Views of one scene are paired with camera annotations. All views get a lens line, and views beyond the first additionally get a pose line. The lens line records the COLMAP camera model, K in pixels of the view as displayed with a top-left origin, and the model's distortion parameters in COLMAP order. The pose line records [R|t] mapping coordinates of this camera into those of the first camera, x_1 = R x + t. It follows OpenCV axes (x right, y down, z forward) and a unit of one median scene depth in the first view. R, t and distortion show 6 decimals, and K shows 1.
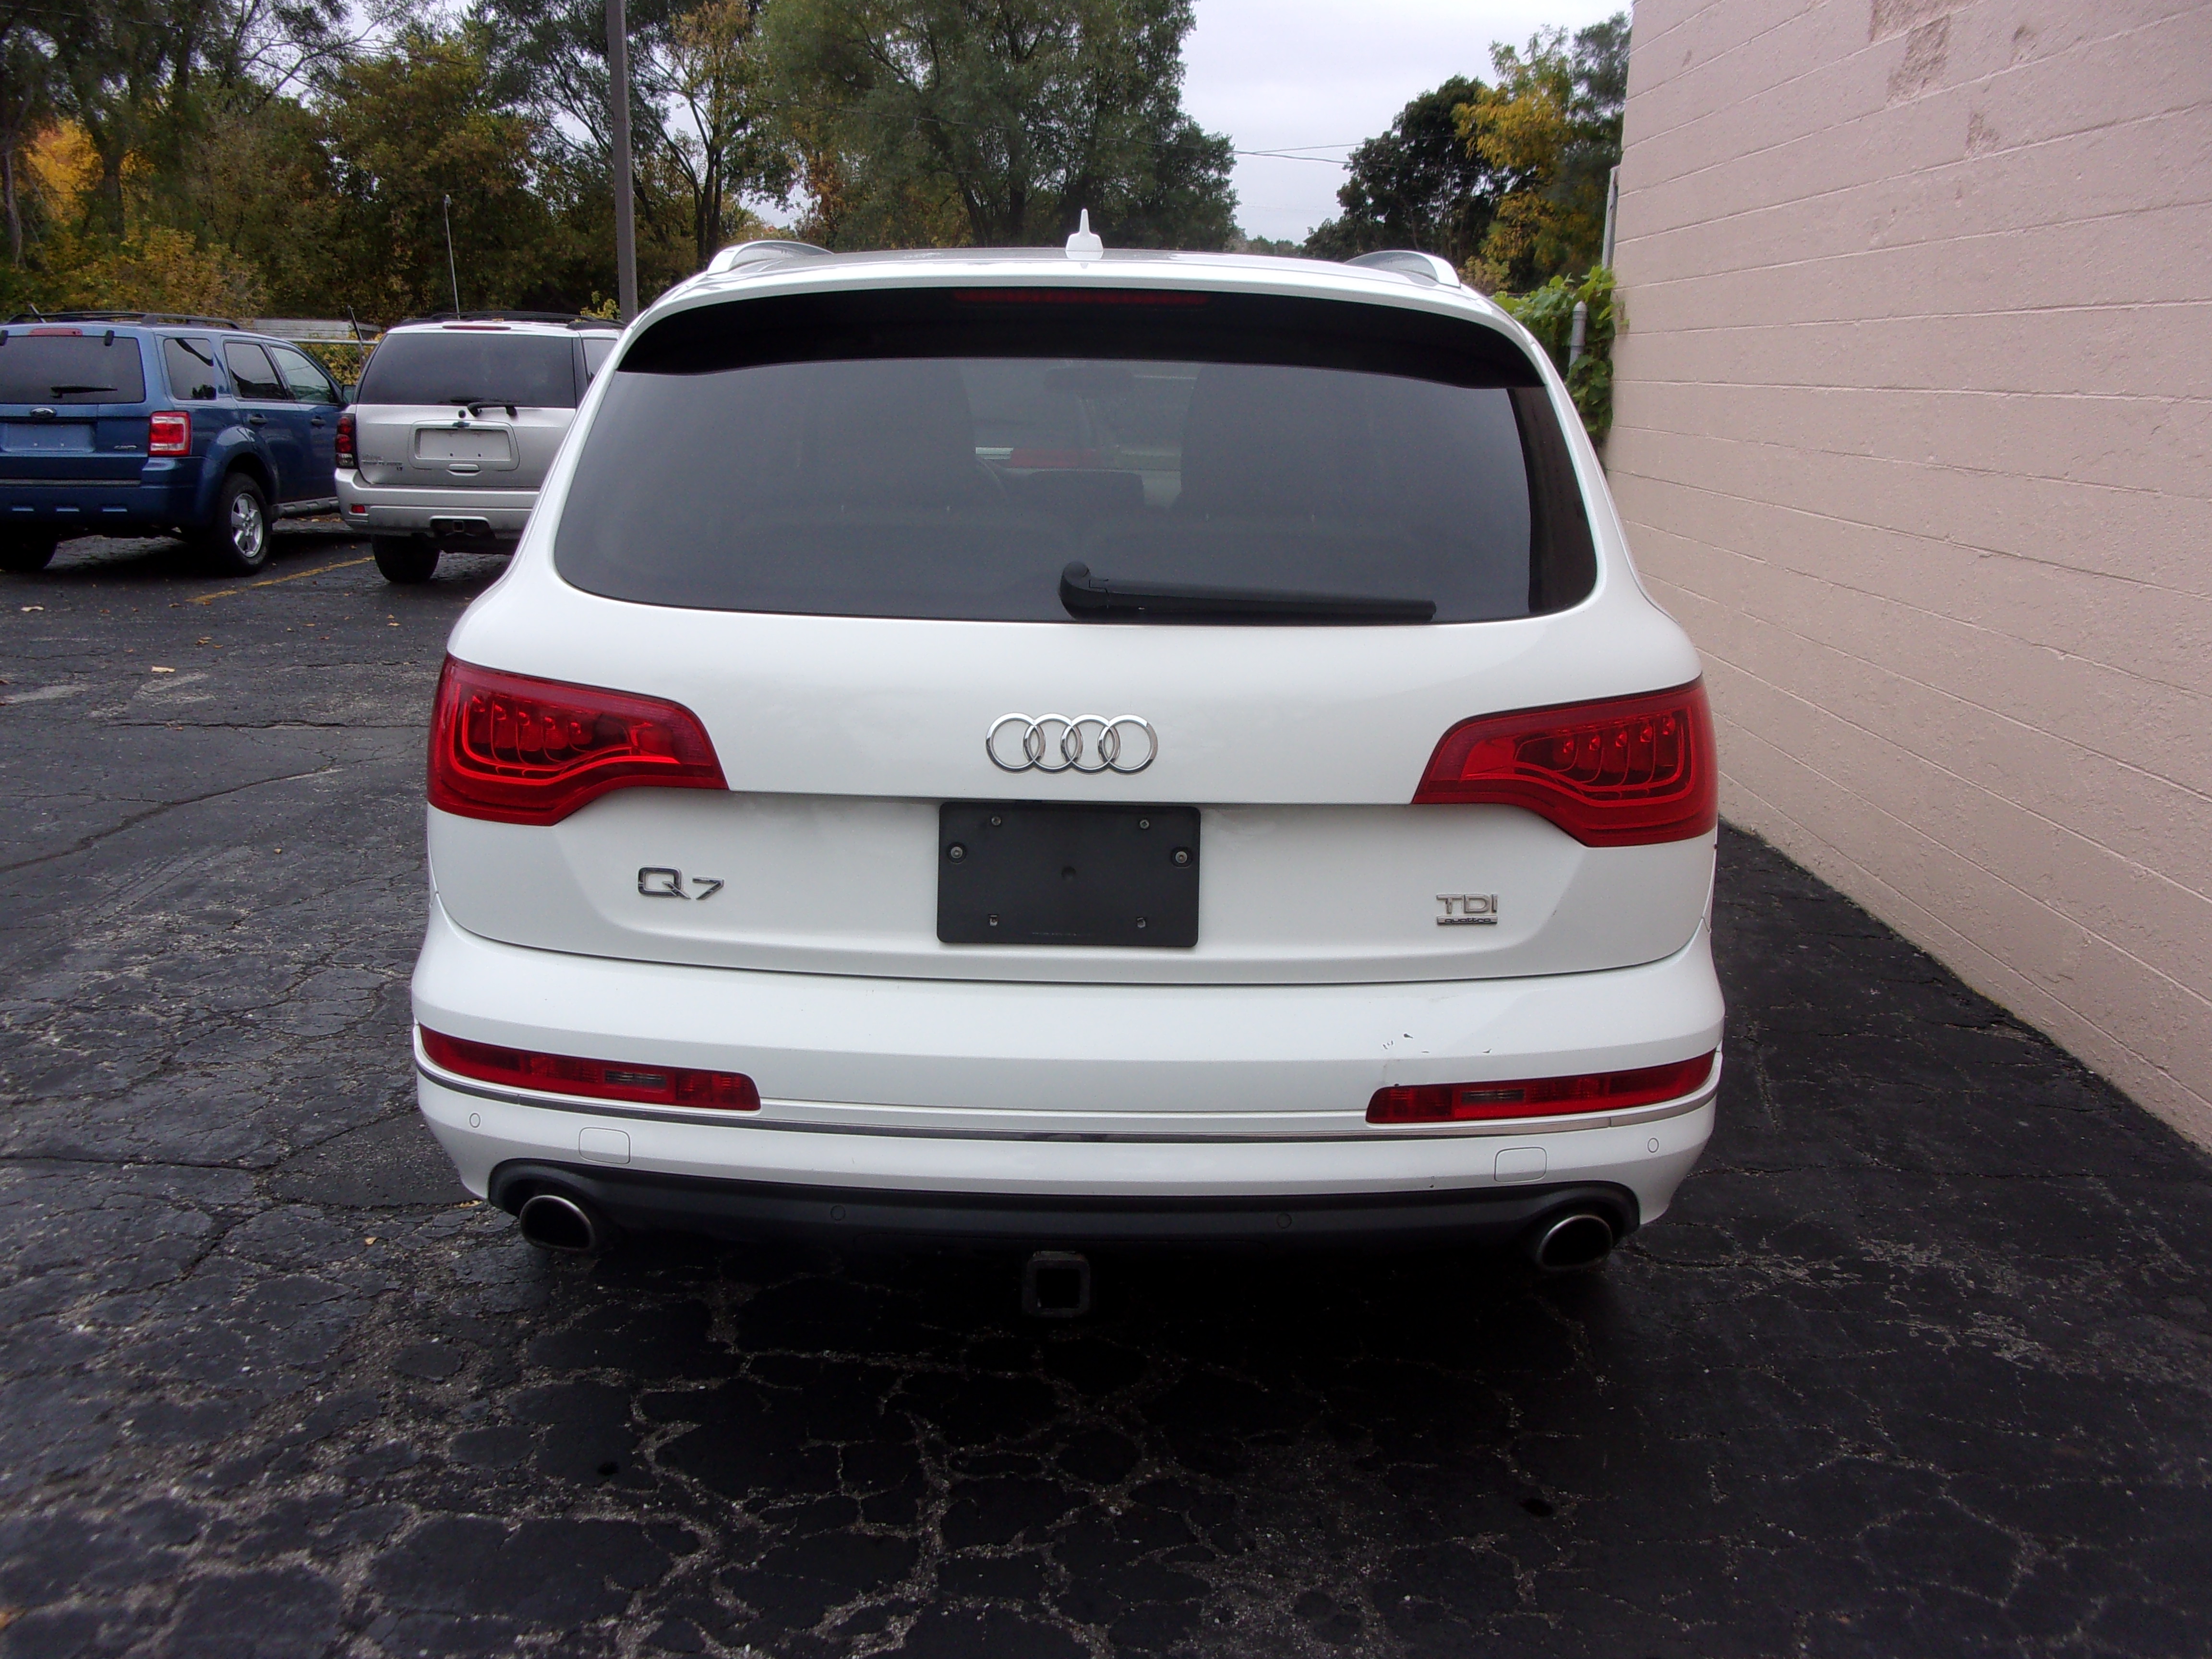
lens RADIAL K [[1847.8, 0, 1119.1], [0, 1847.8, 930.5], [0, 0, 1]] dist [0.022076, -0.048760]
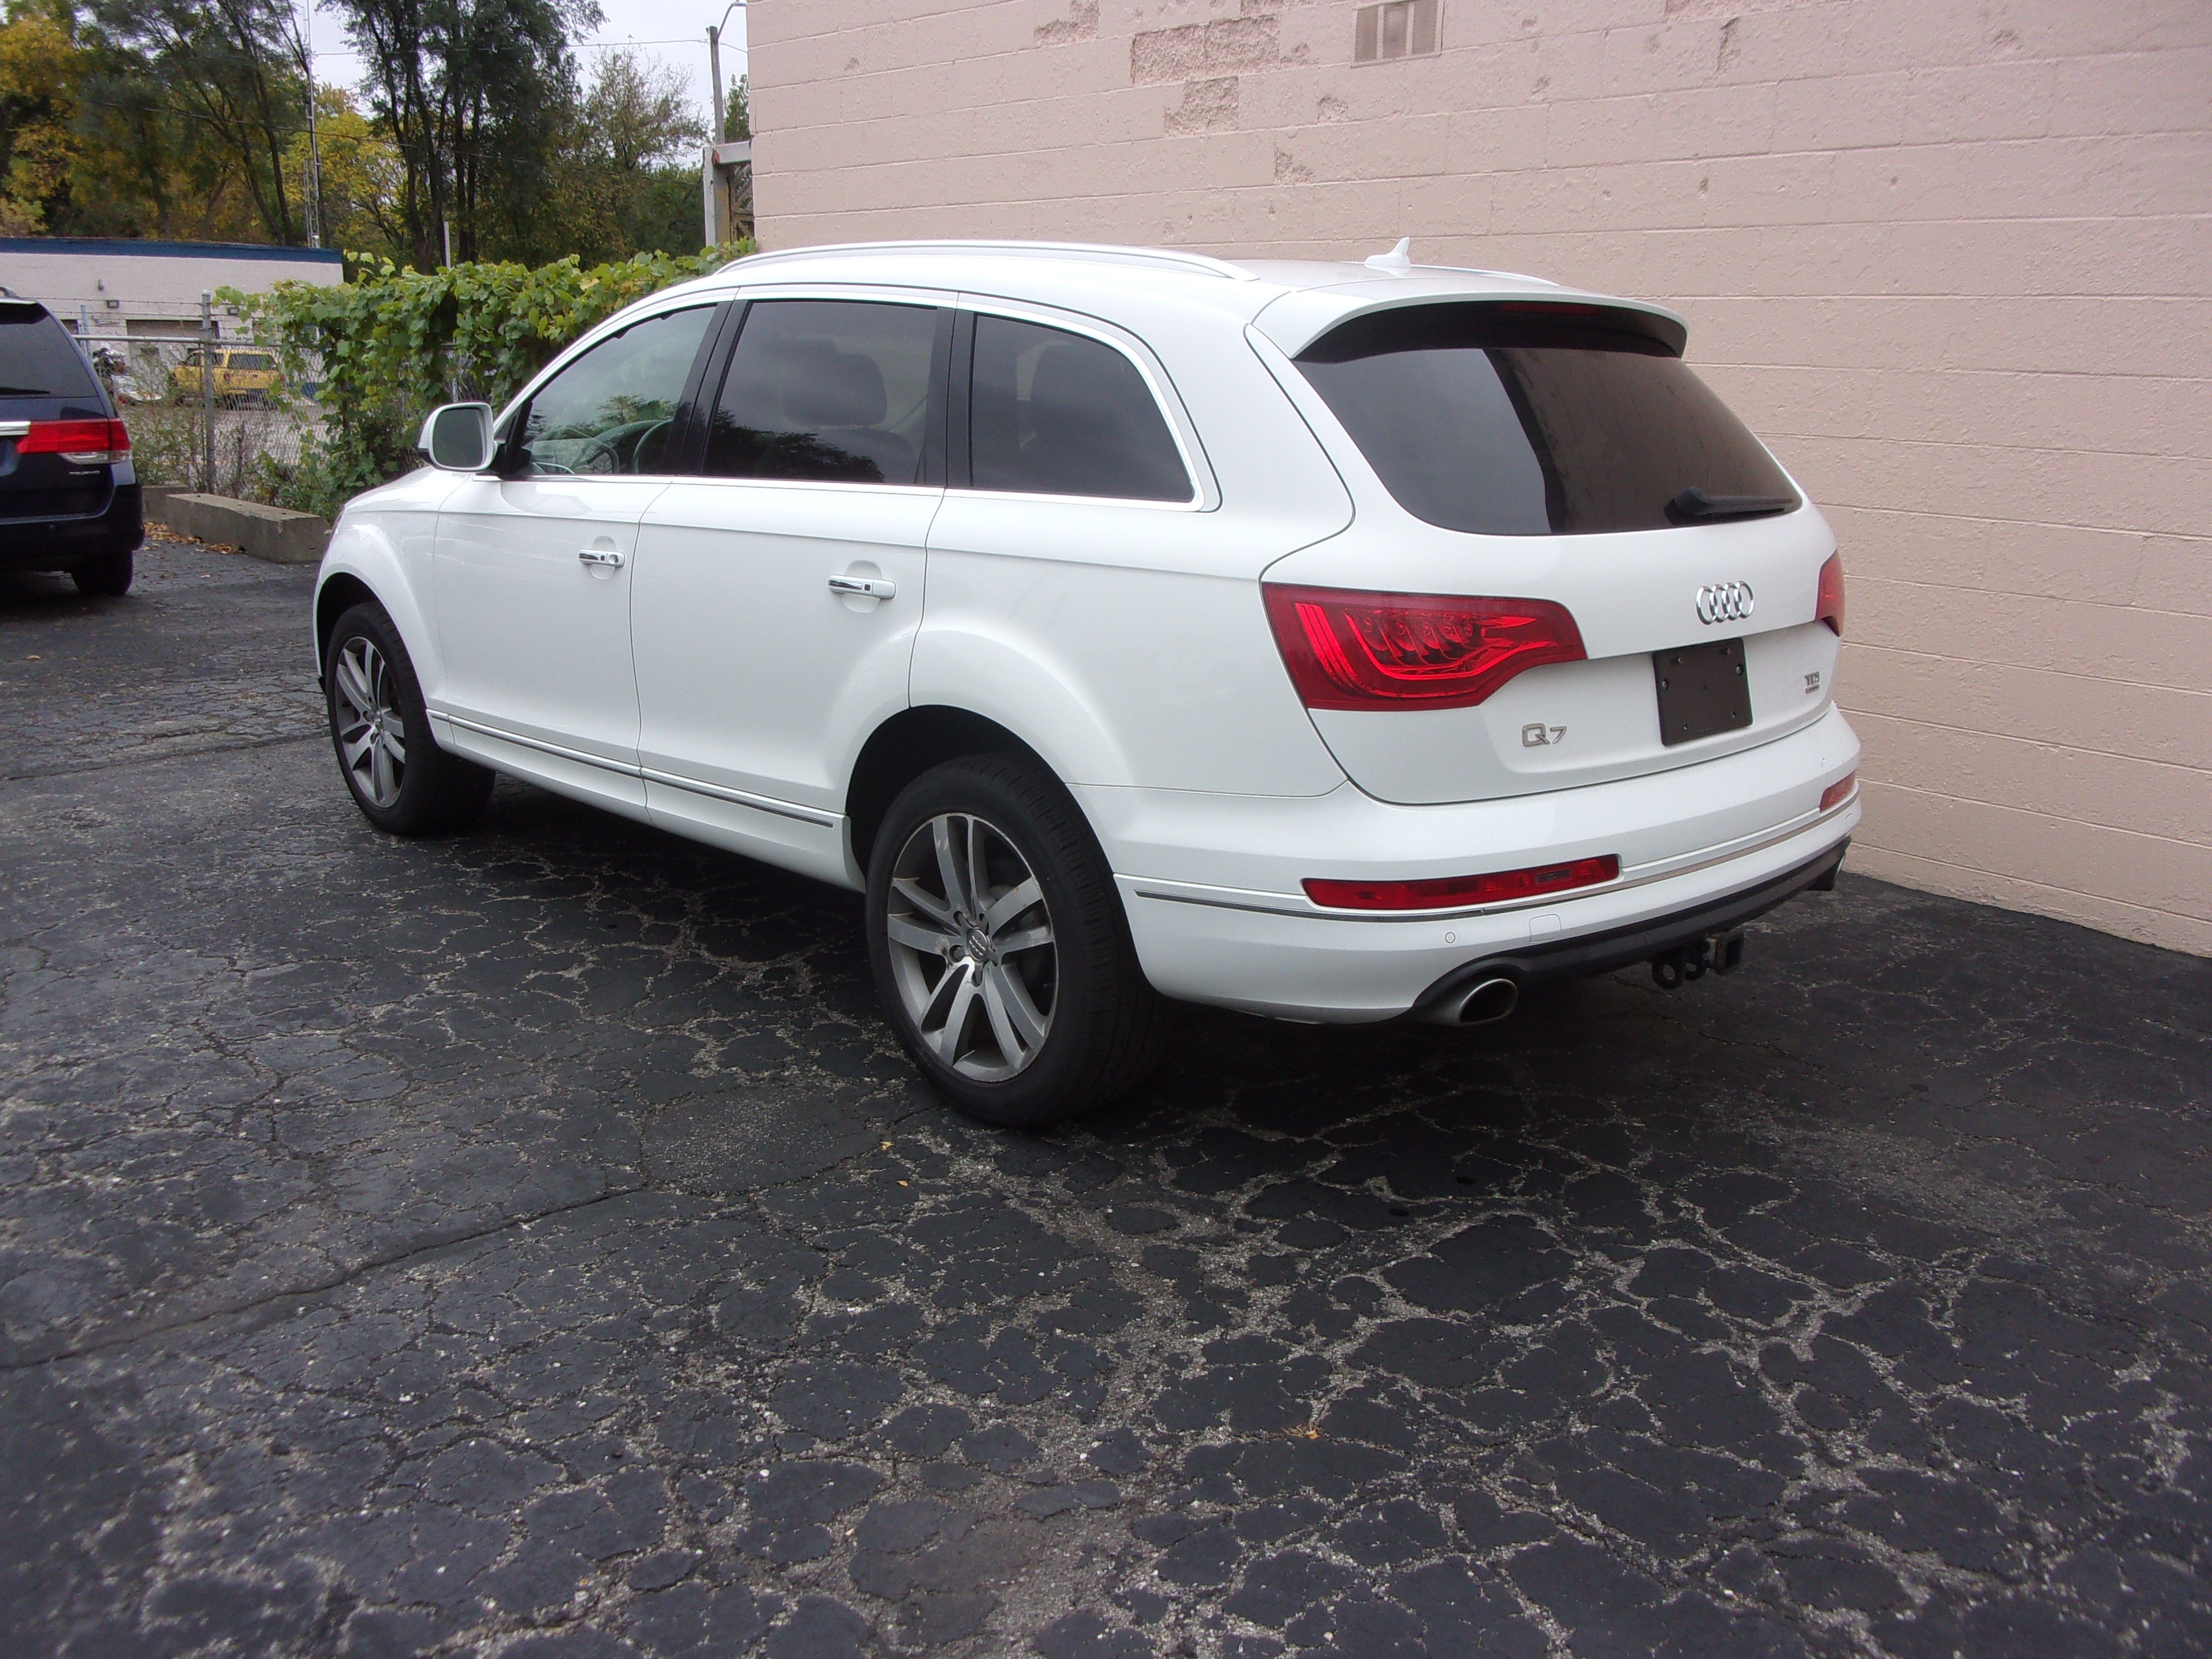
lens RADIAL K [[1847.8, 0, 1100.3], [0, 1847.8, 891.1], [0, 0, 1]] dist [0.022076, -0.048760]
pose [[0.738245, -0.201440, 0.643752, -0.664277], [0.196761, 0.977172, 0.080129, -0.041043], [-0.645197, 0.067510, 0.761027, 0.072171]]
